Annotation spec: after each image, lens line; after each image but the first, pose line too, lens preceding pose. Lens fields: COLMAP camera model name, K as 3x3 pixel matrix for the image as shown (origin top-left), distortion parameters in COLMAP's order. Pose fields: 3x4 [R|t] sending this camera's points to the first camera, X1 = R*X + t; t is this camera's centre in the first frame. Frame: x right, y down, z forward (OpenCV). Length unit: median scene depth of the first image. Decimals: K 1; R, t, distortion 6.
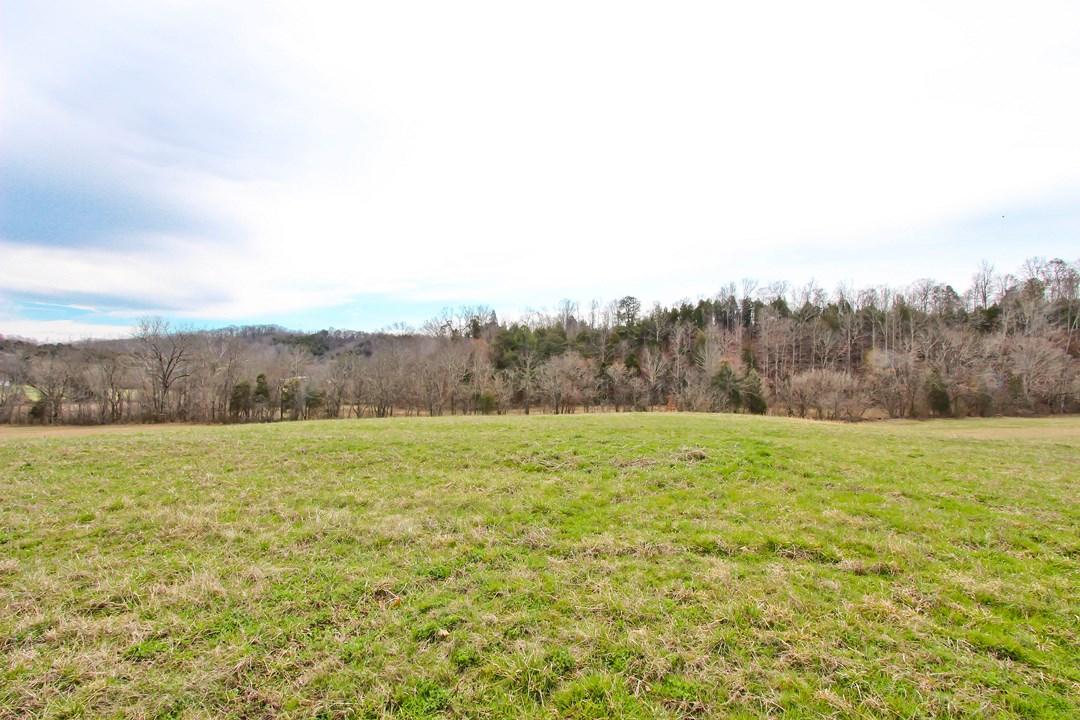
lens RADIAL K [[497.9, 0, 535.1], [0, 497.9, 367.2], [0, 0, 1]] dist [-0.024182, 0.005365]
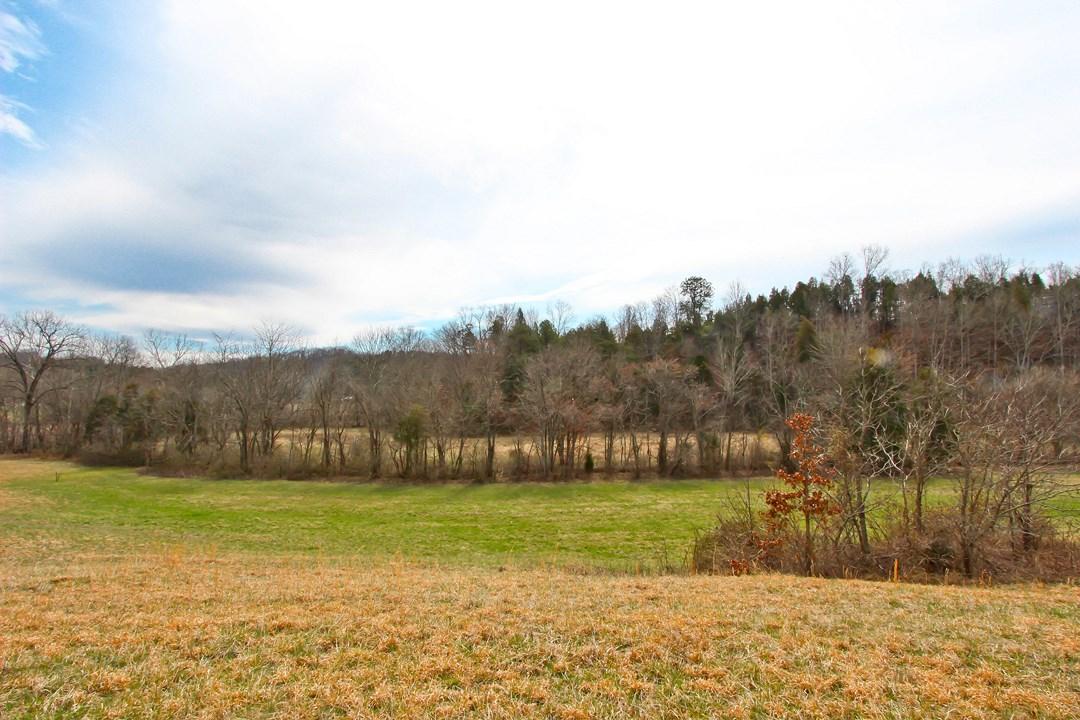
lens RADIAL K [[497.9, 0, 535.1], [0, 497.9, 367.2], [0, 0, 1]] dist [-0.024182, 0.005365]
pose [[0.988925, -0.014253, -0.147727, 0.141875], [0.008034, 0.999059, -0.042612, 0.032908], [0.148195, 0.040954, 0.988110, 0.576344]]
